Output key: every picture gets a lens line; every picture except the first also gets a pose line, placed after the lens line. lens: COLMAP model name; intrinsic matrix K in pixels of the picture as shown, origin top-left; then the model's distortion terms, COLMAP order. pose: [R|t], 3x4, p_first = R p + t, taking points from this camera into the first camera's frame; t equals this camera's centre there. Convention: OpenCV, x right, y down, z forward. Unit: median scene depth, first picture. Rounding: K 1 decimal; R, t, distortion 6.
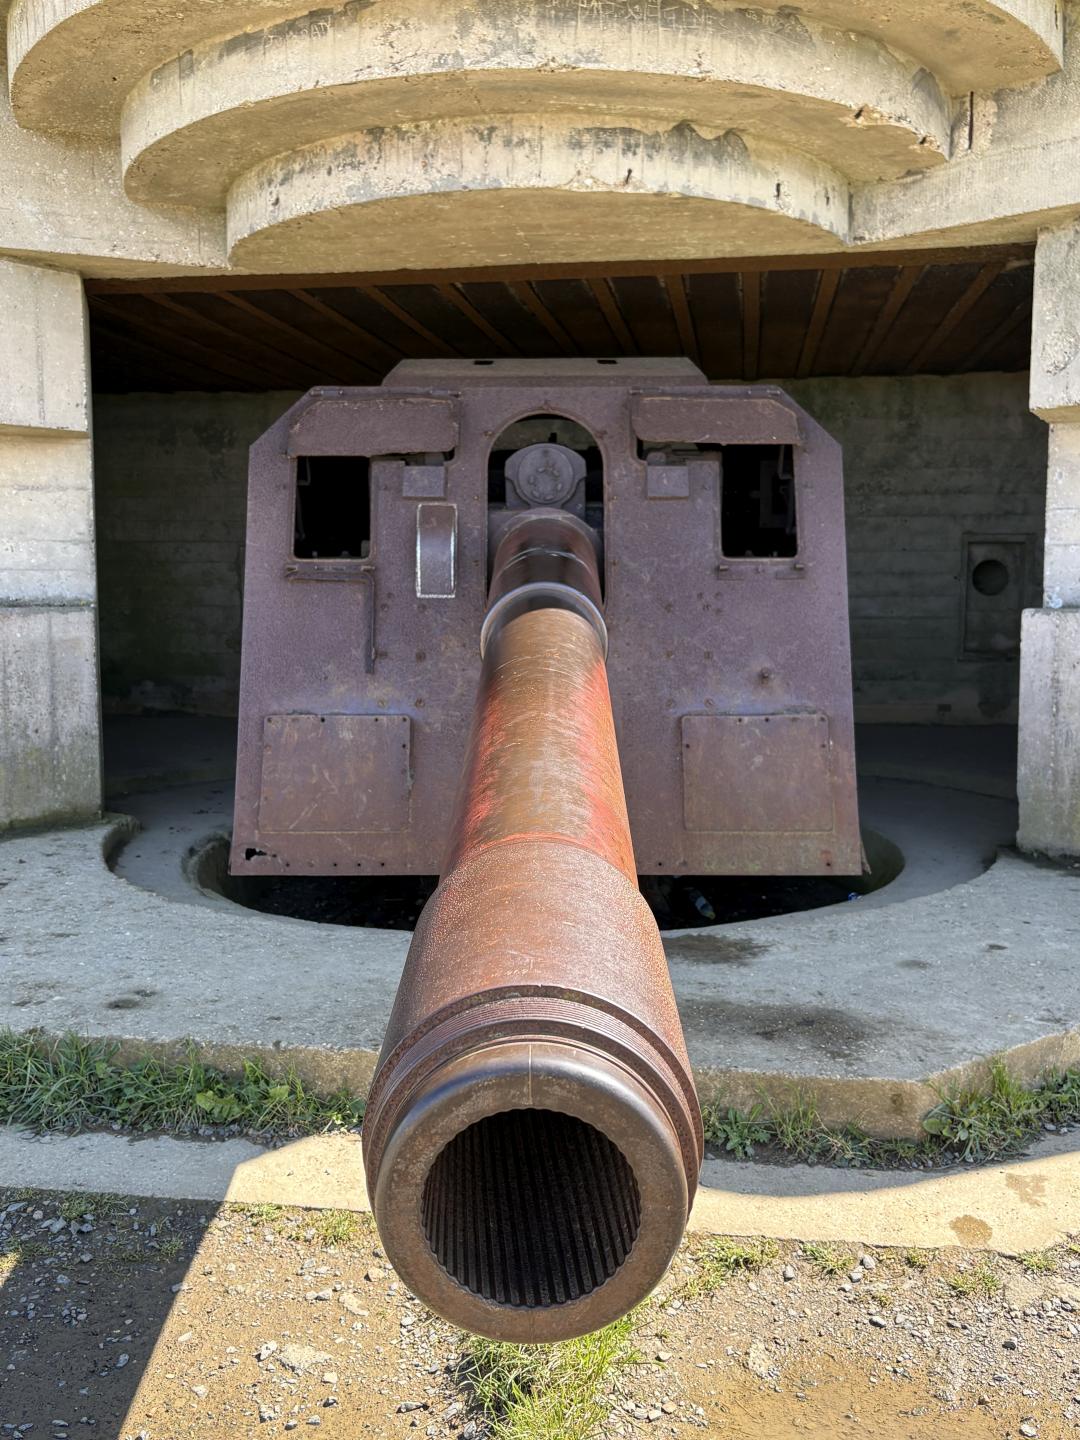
lens RADIAL K [[1344.6, 0, 550.0], [0, 1344.6, 729.8], [0, 0, 1]] dist [0.028790, 0.000000]
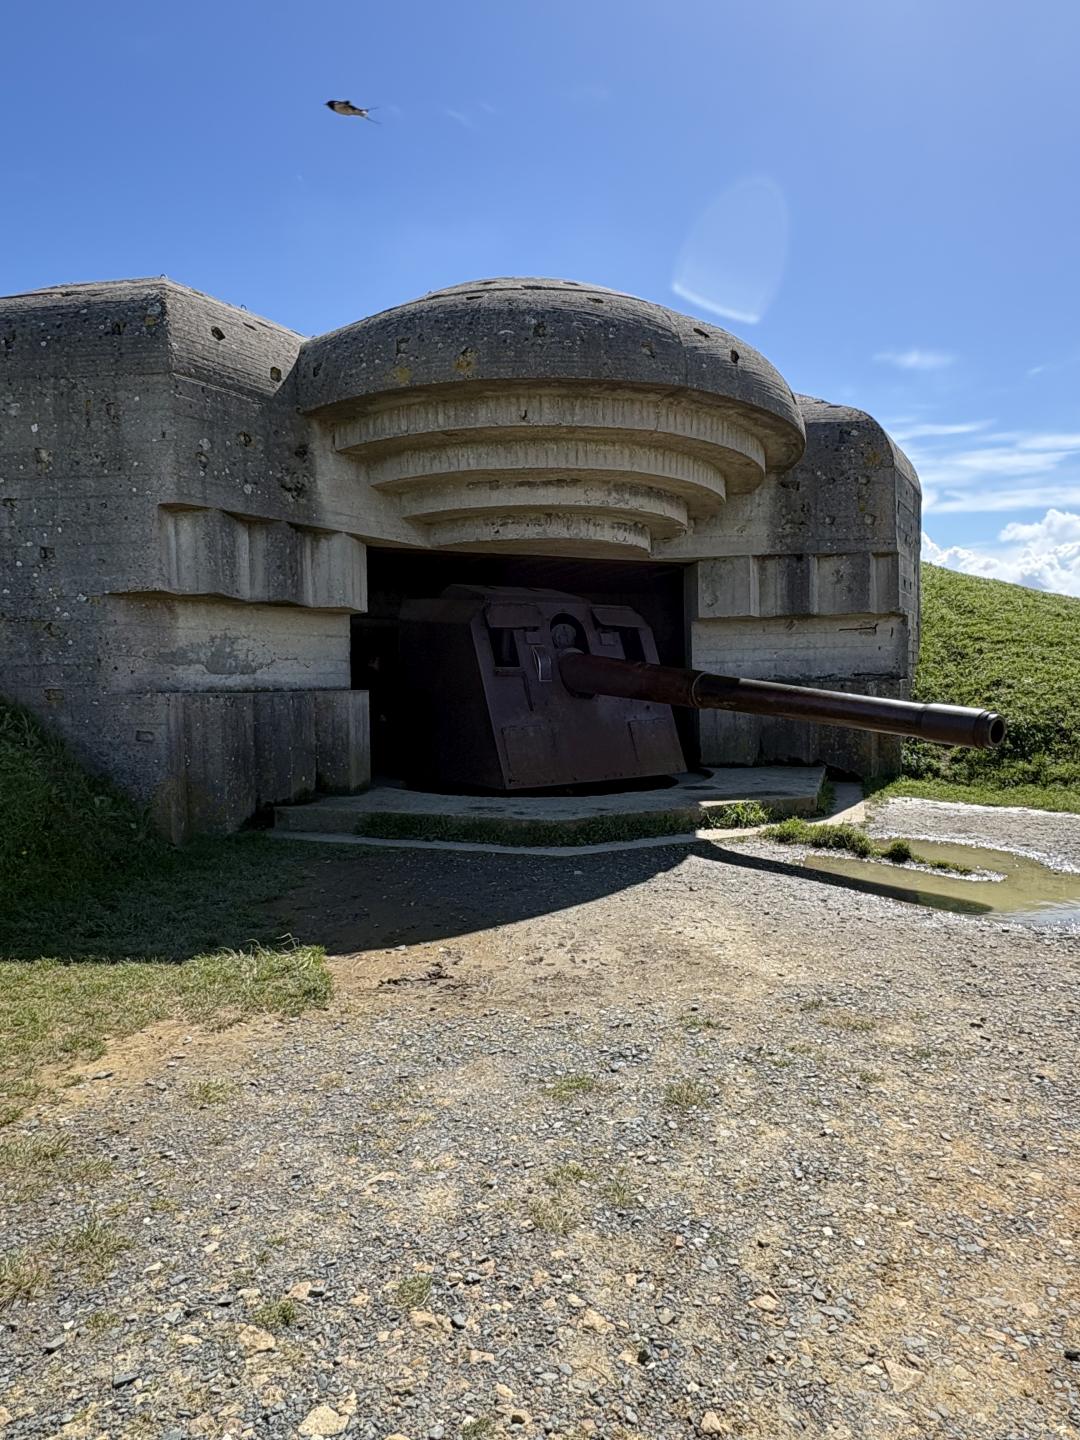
lens RADIAL K [[835.0, 0, 543.2], [0, 835.0, 722.1], [0, 0, 1]] dist [-0.002512, 0.001051]
pose [[0.833535, -0.038838, 0.551100, -1.073764], [0.076009, 0.996102, -0.044765, 0.057509], [-0.547213, 0.079202, 0.833238, -0.381611]]
